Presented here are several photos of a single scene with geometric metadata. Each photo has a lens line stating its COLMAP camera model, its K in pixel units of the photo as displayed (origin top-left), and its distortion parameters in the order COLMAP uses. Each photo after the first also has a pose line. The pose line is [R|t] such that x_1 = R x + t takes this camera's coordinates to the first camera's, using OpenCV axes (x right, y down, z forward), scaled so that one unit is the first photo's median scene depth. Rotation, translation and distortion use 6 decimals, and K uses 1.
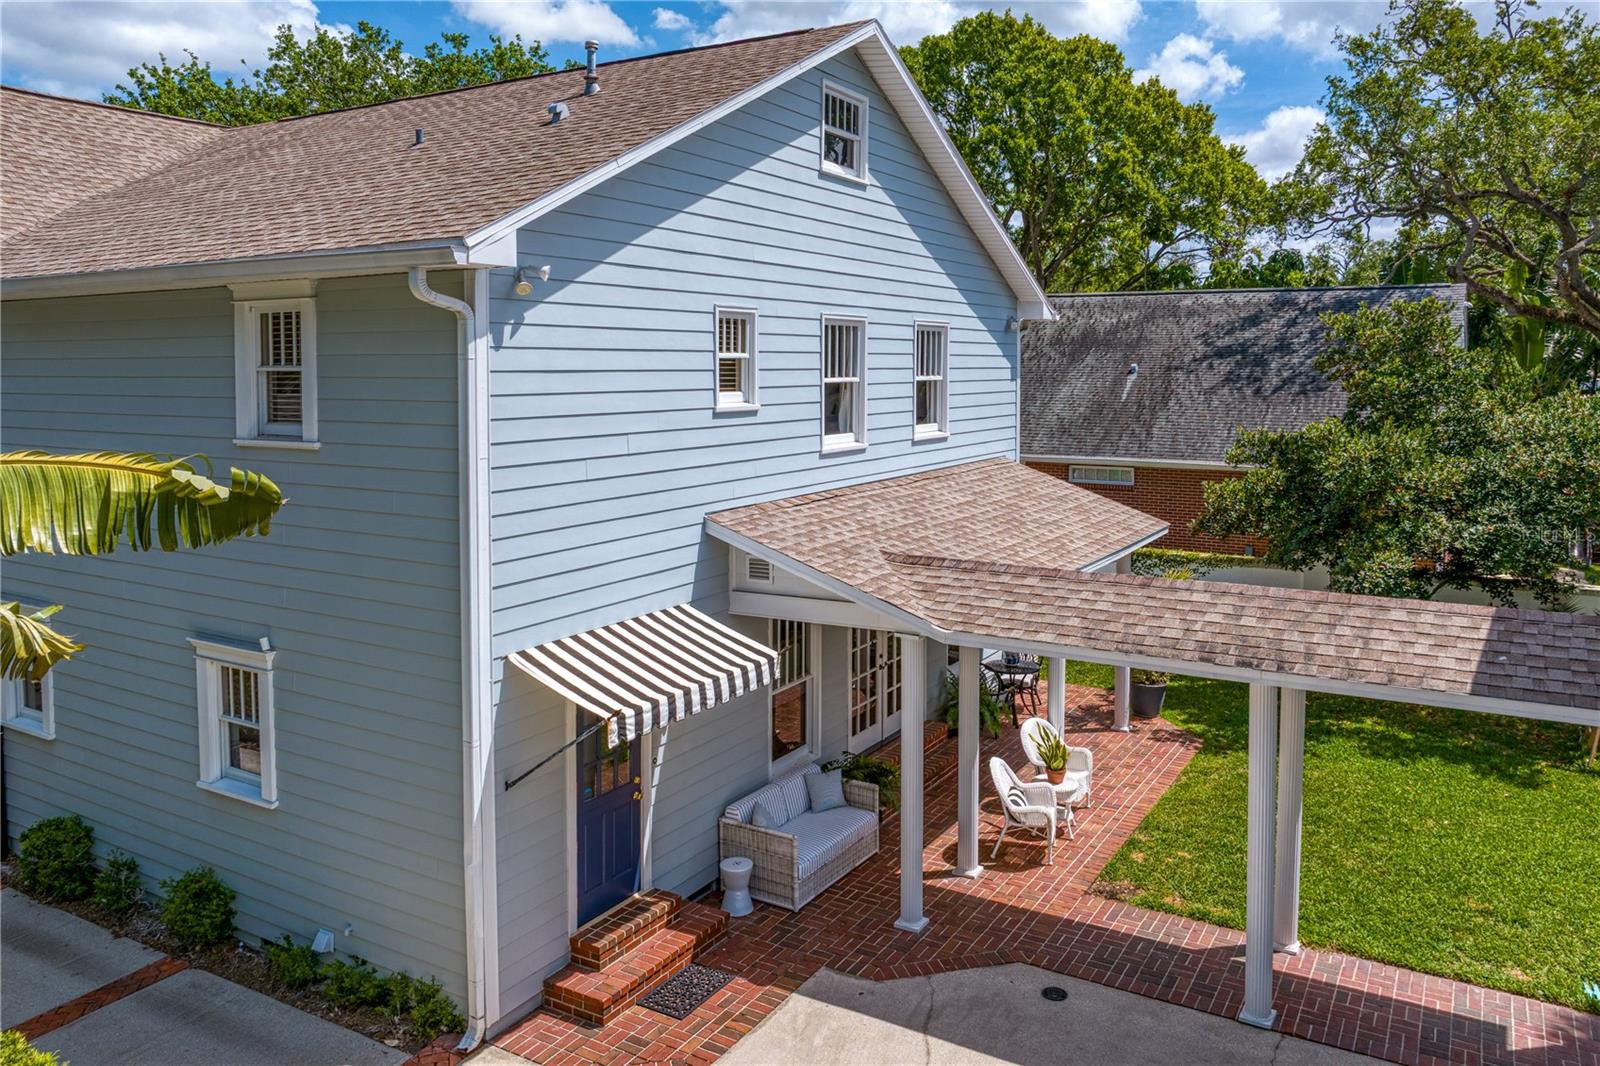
lens RADIAL K [[1144.2, 0, 813.4], [0, 1144.2, 418.4], [0, 0, 1]] dist [-0.046205, 0.014782]
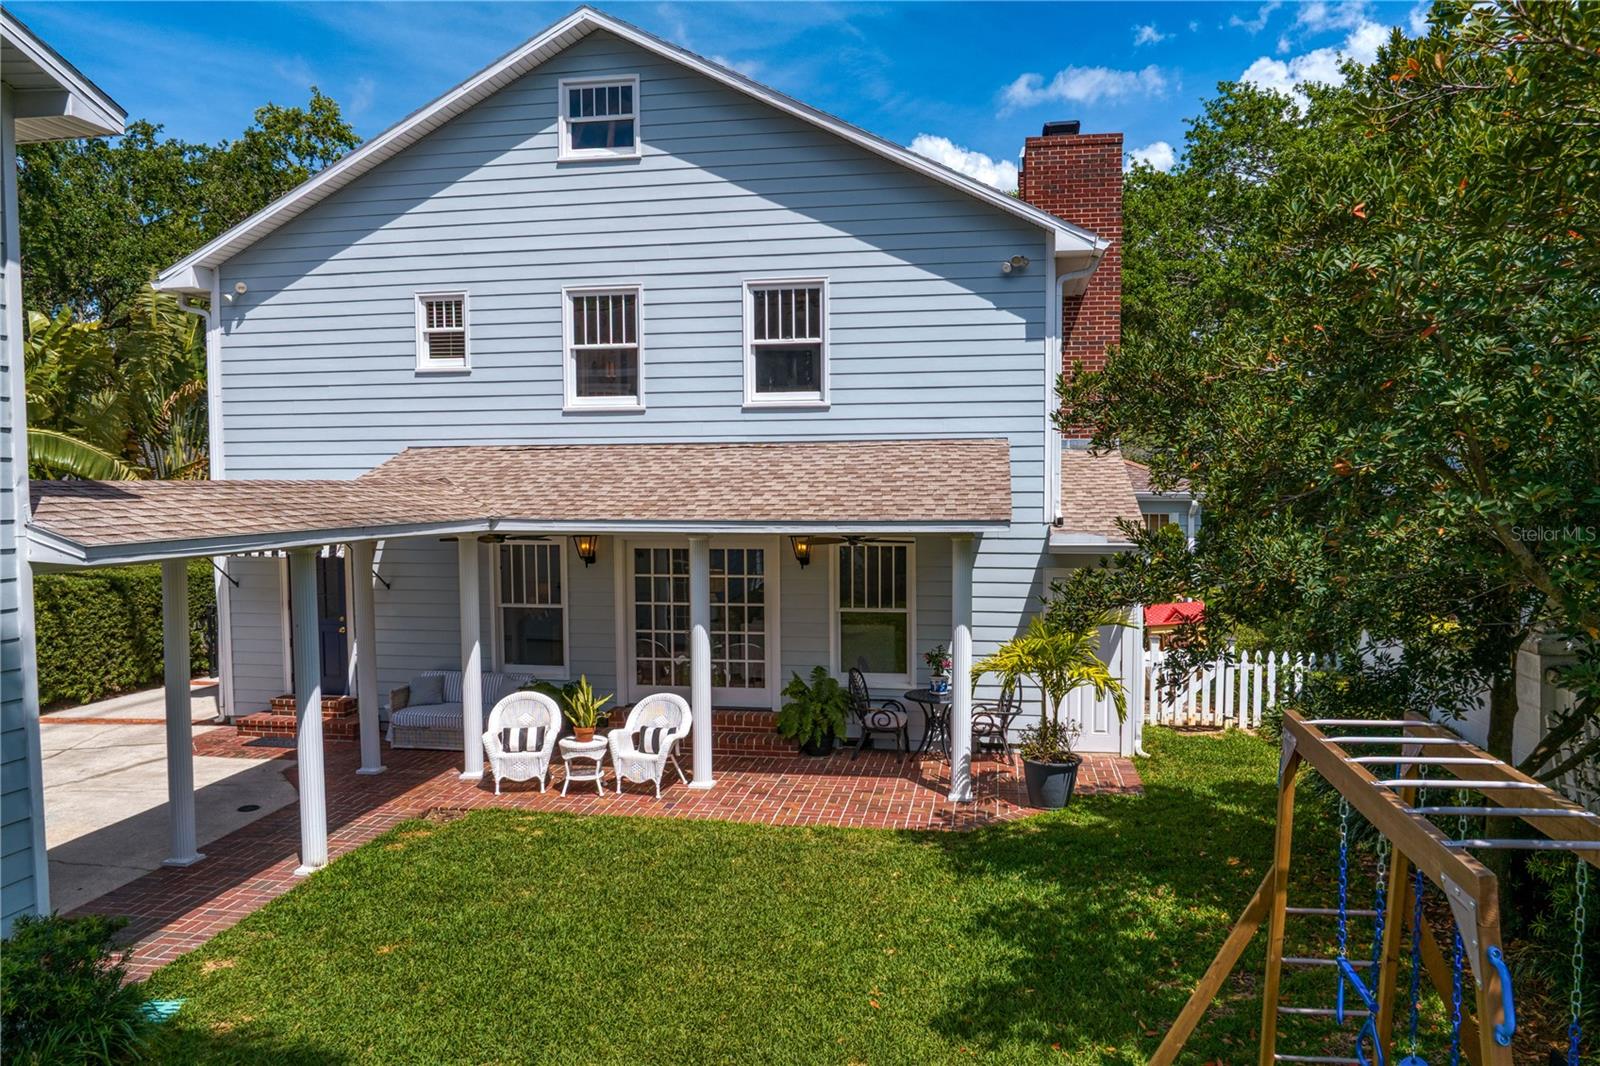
lens RADIAL K [[1144.2, 0, 807.9], [0, 1144.2, 531.7], [0, 0, 1]] dist [-0.046205, 0.014782]
pose [[0.371739, 0.069863, -0.925705, 1.141674], [-0.032436, 0.997533, 0.062258, 0.071020], [0.927770, 0.006882, 0.373088, 0.788557]]
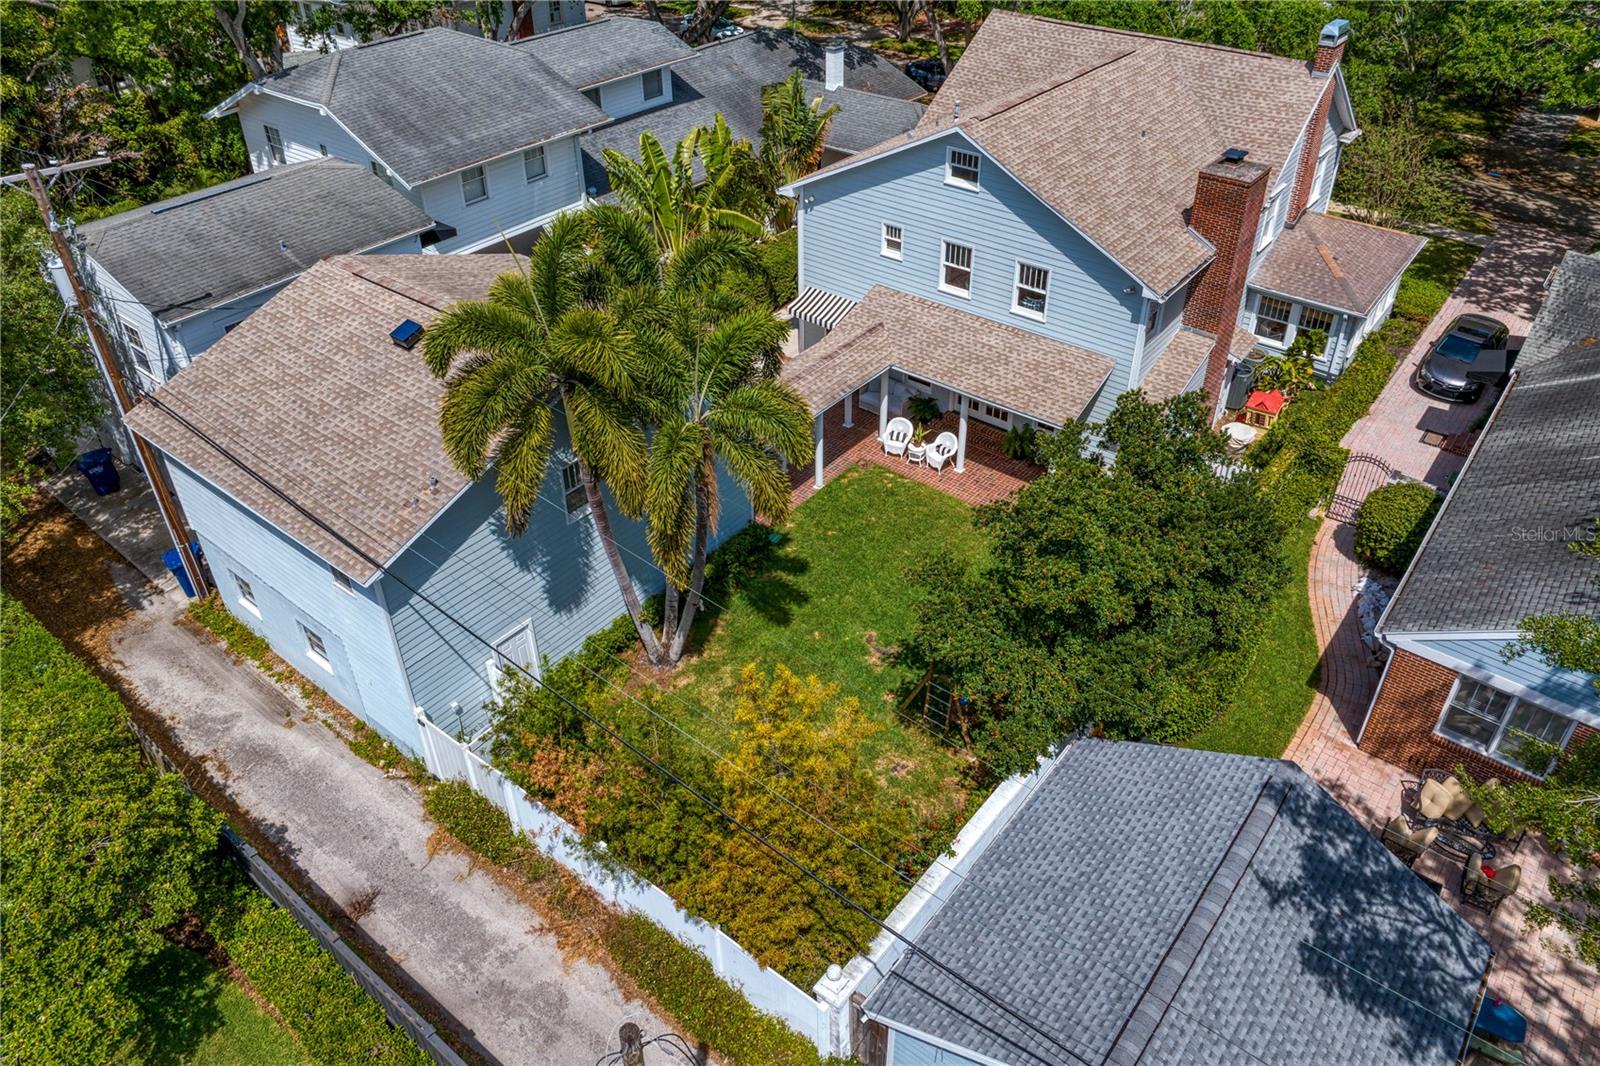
lens RADIAL K [[1144.2, 0, 800.3], [0, 1144.2, 524.1], [0, 0, 1]] dist [-0.046205, 0.014782]
pose [[-0.126552, 0.604922, -0.786164, 2.324443], [-0.023940, 0.790443, 0.612068, -1.088470], [0.991671, 0.096279, -0.085550, 0.947039]]
